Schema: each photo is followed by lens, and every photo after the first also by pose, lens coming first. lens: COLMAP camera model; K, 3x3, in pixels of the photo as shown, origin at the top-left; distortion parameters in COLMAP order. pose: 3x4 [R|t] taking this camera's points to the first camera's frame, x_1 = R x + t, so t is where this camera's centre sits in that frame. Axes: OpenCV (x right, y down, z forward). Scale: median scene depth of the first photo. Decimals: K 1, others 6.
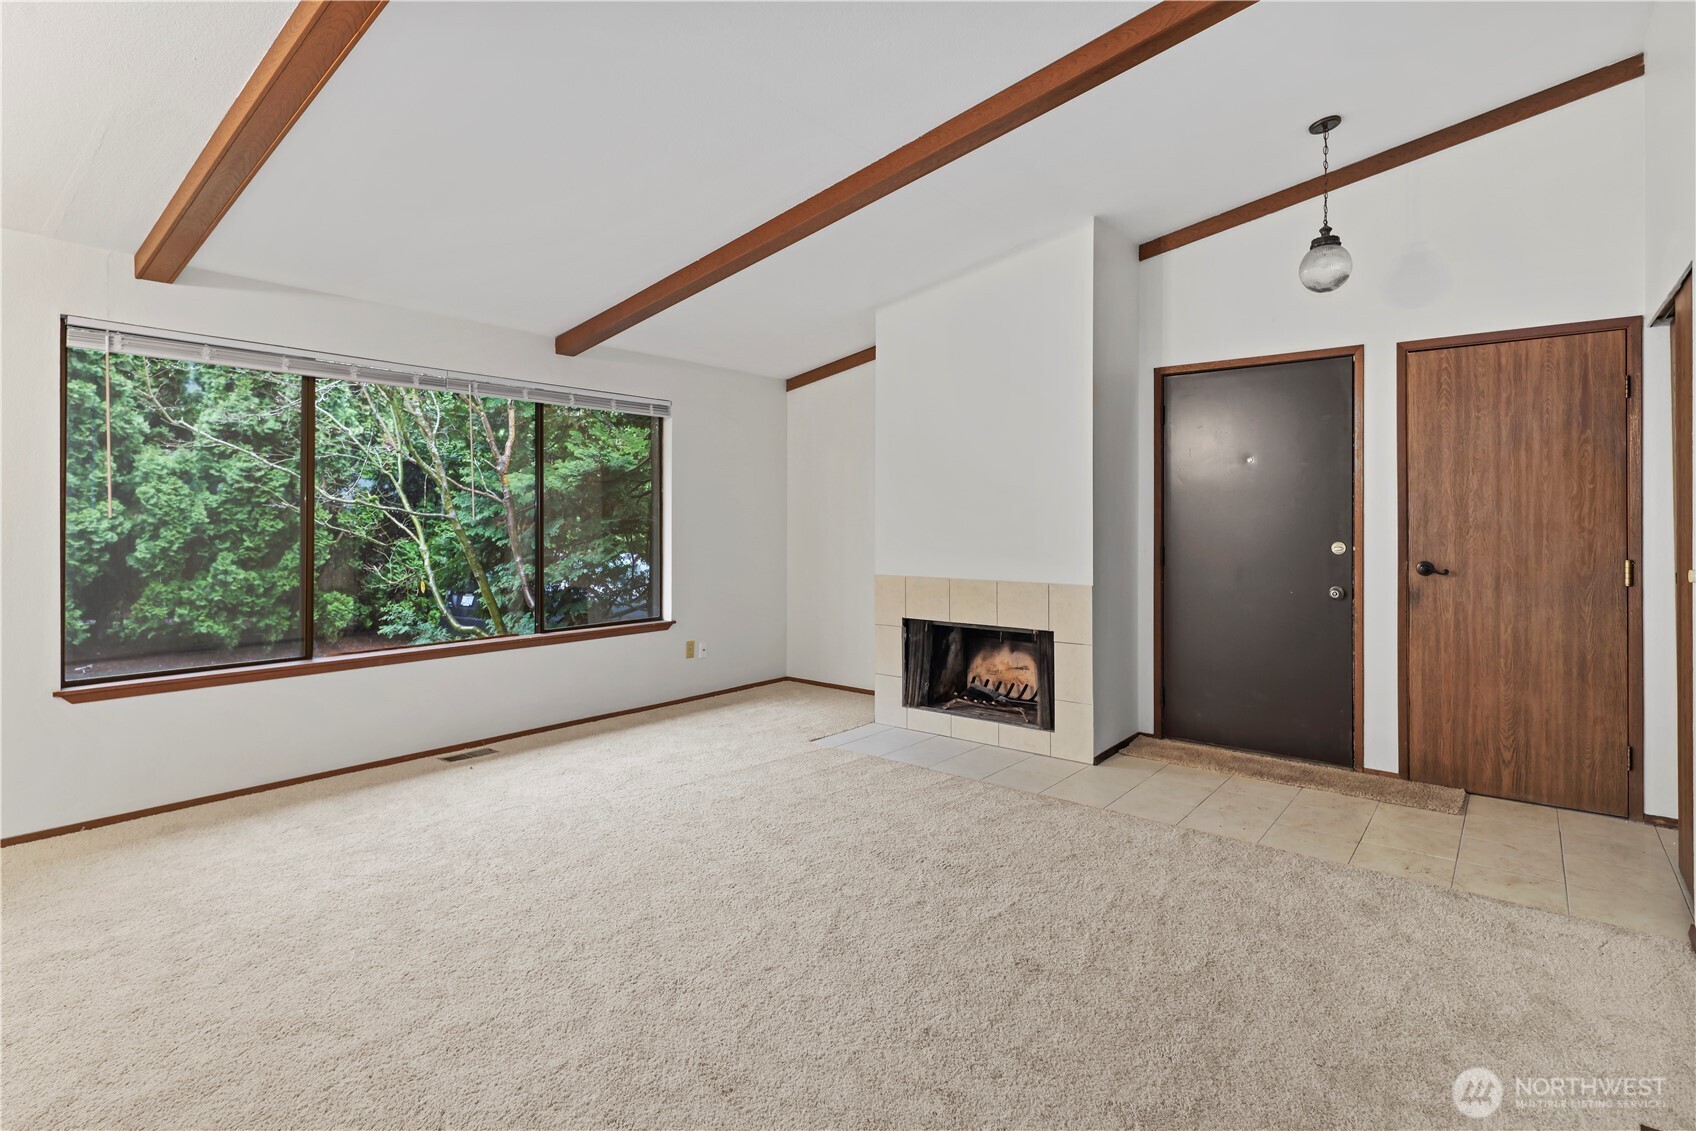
lens RADIAL K [[836.5, 0, 846.7], [0, 836.5, 523.7], [0, 0, 1]] dist [0.002895, -0.000805]
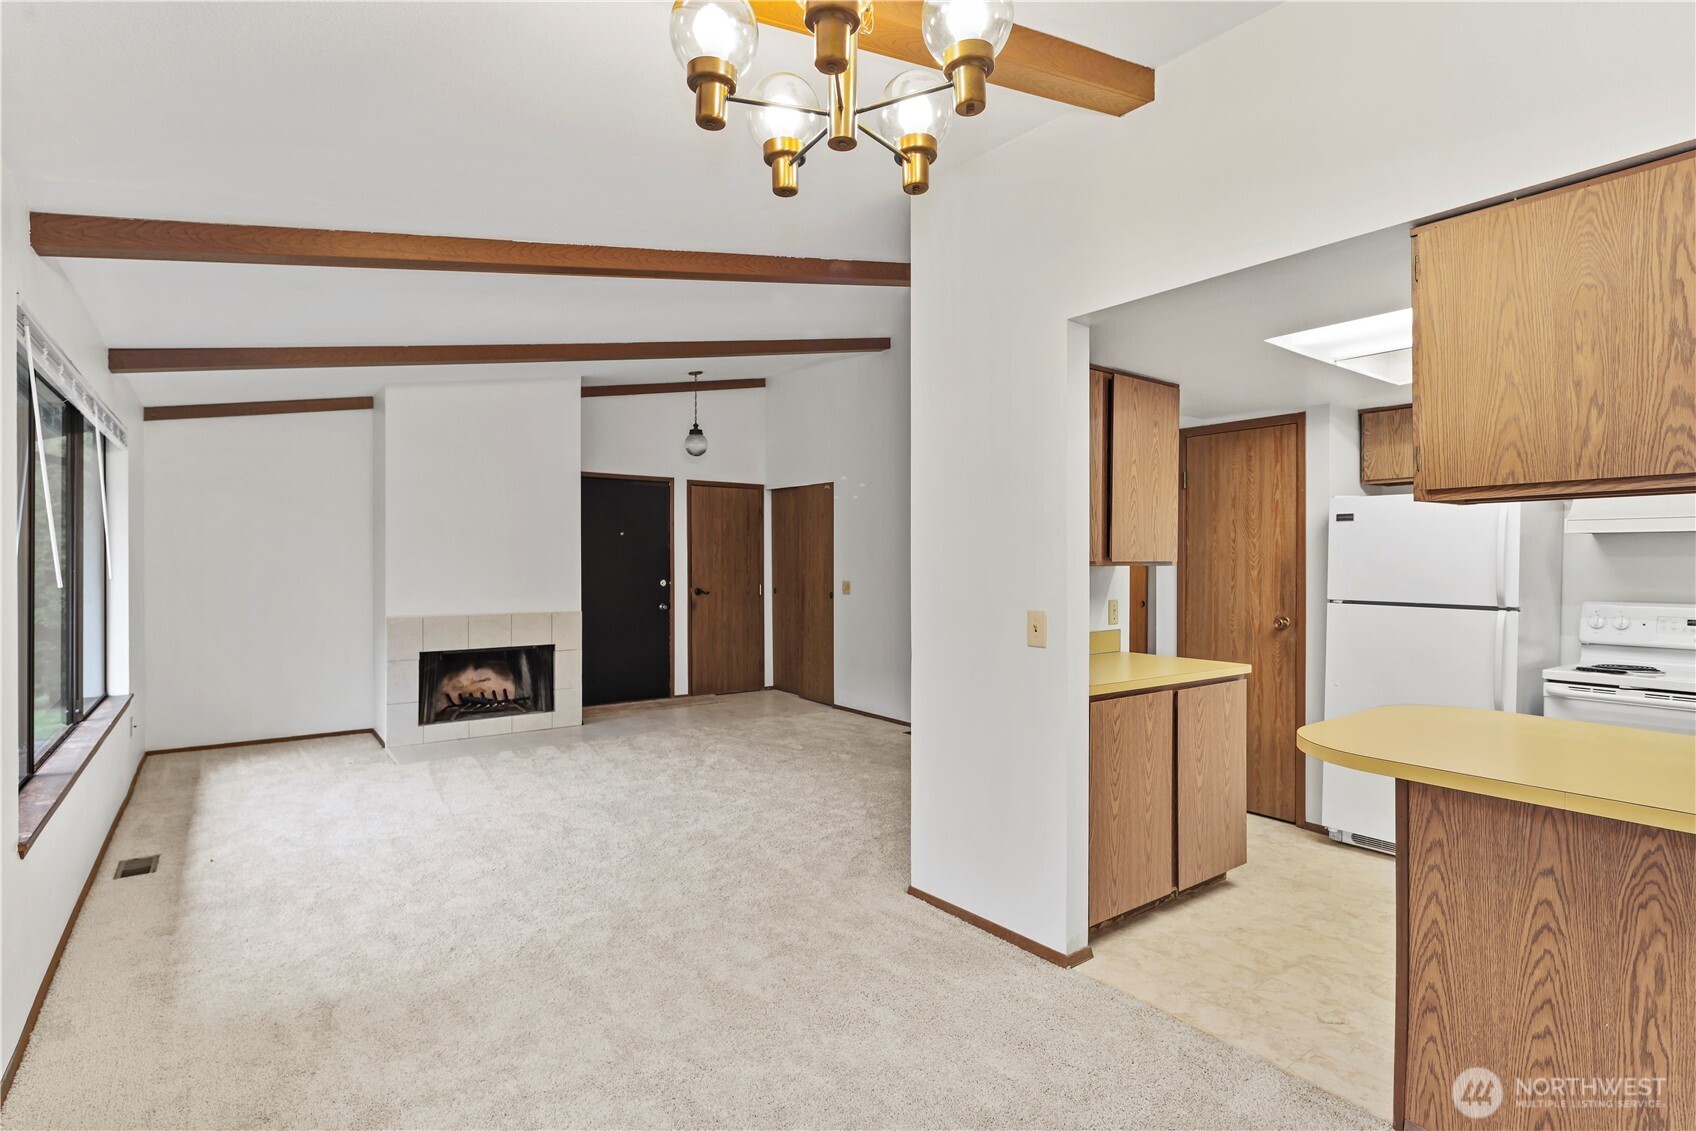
lens RADIAL K [[825.1, 0, 848.0], [0, 825.1, 565.5], [0, 0, 1]] dist [-0.001227, -0.000853]
pose [[0.243677, -0.007090, 0.969830, -1.193503], [-0.000182, 0.999973, 0.007356, -0.026031], [-0.969856, -0.001969, 0.243670, 0.148786]]
